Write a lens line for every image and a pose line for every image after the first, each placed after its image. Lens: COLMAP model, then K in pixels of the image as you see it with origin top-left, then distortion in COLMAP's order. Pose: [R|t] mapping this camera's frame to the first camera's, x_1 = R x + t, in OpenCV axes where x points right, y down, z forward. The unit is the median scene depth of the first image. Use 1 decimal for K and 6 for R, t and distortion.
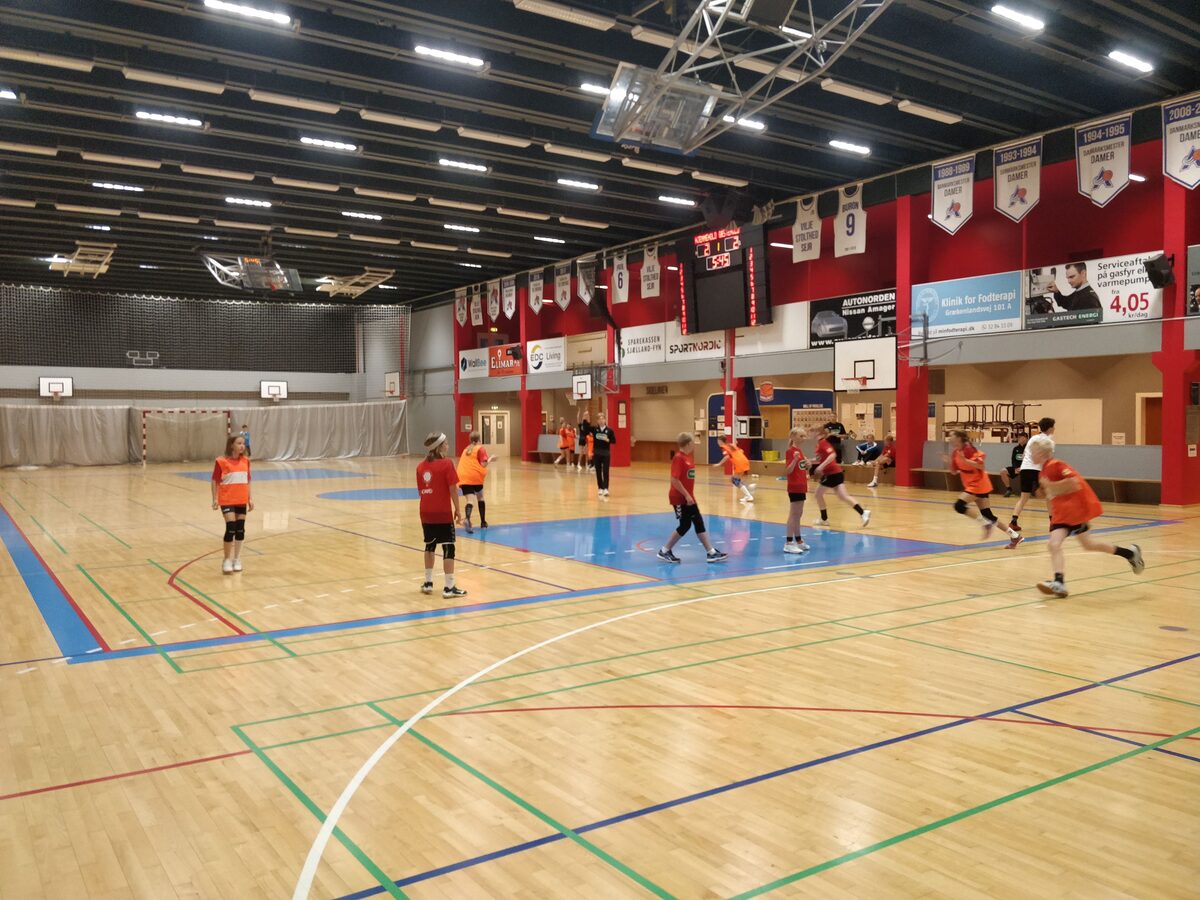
lens RADIAL K [[954.8, 0, 560.6], [0, 954.8, 447.0], [0, 0, 1]] dist [0.055056, -0.000993]
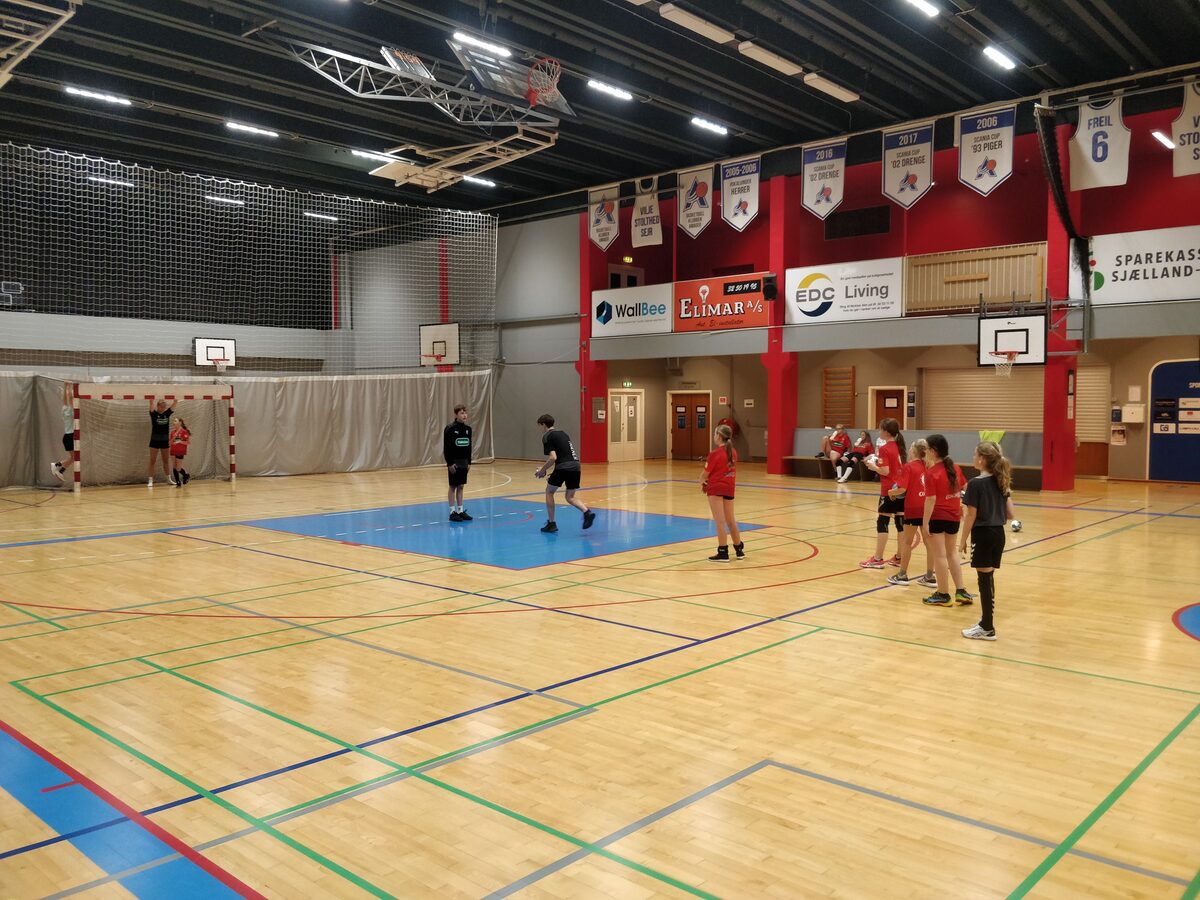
lens RADIAL K [[964.0, 0, 599.6], [0, 964.0, 459.4], [0, 0, 1]] dist [0.006147, -0.005499]
pose [[0.969059, -0.007941, 0.246702, -0.256356], [0.000923, 0.999592, 0.028552, -0.009560], [-0.246828, -0.027441, 0.968671, 0.397261]]
